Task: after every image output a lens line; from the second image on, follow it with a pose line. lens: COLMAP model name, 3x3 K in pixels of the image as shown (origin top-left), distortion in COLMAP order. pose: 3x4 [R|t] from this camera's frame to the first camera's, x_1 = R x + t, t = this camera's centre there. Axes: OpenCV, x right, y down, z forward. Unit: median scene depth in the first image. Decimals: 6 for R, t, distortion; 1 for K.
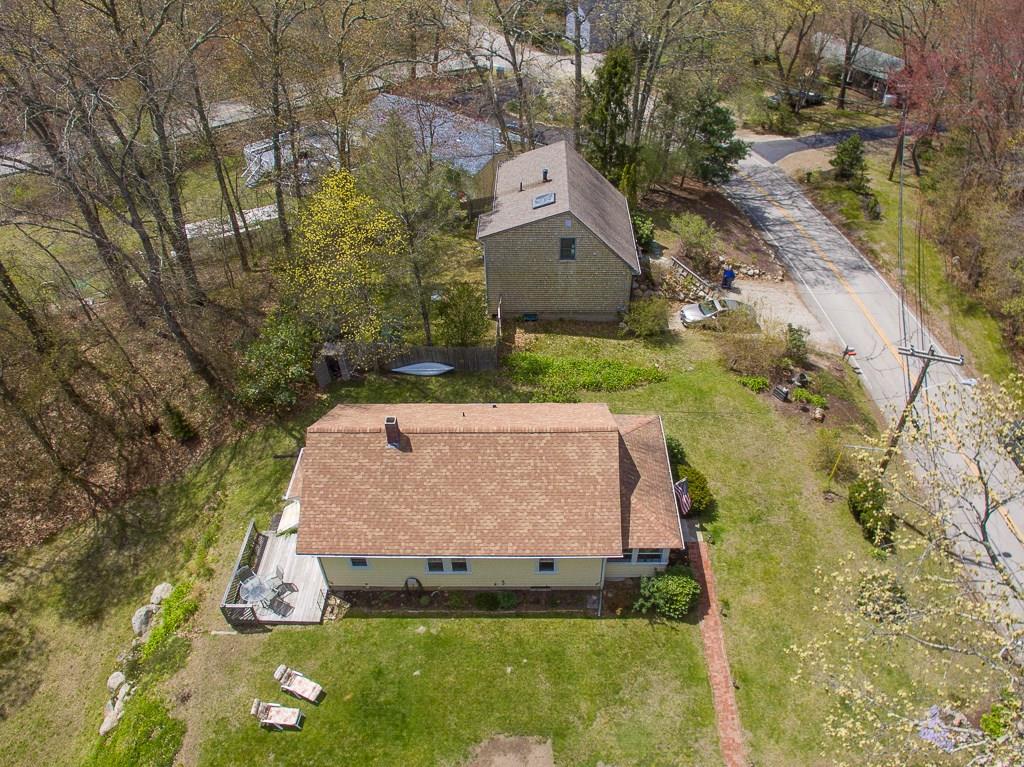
lens RADIAL K [[749.6, 0, 532.9], [0, 749.6, 380.6], [0, 0, 1]] dist [-0.122972, 0.091939]
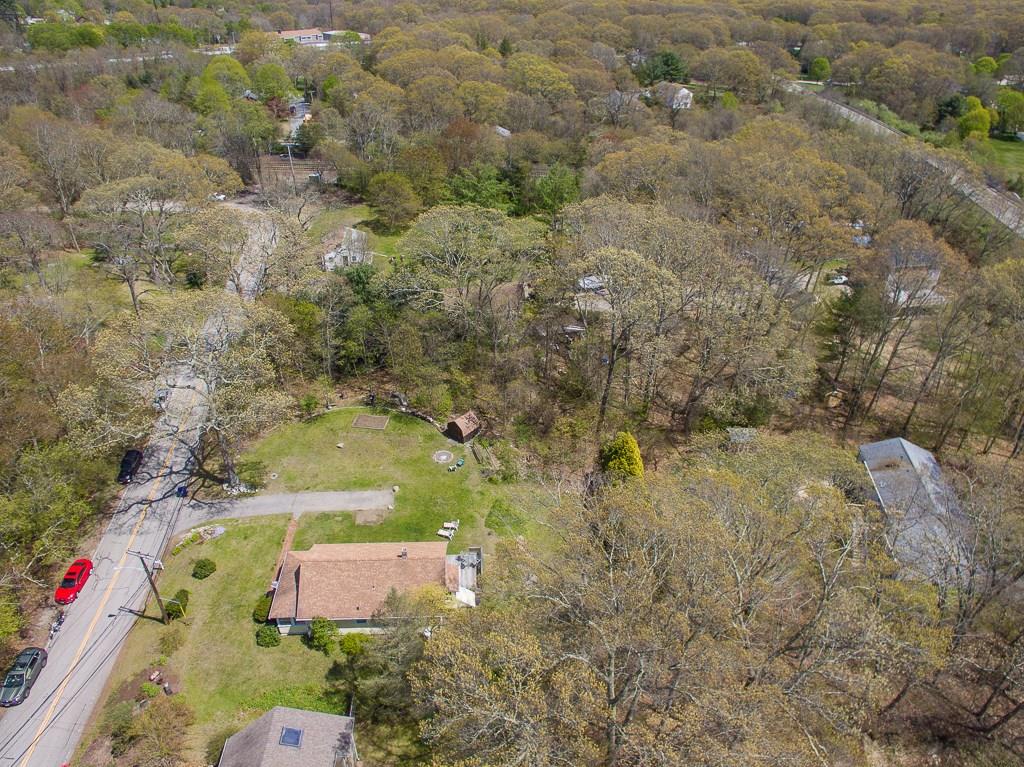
lens RADIAL K [[691.0, 0, 530.9], [0, 691.0, 381.3], [0, 0, 1]] dist [-0.122411, 0.088175]
pose [[-0.996525, 0.018195, -0.081289, -0.368585], [-0.072536, 0.290256, 0.954196, -1.855412], [0.040956, 0.956776, -0.287928, 1.014597]]
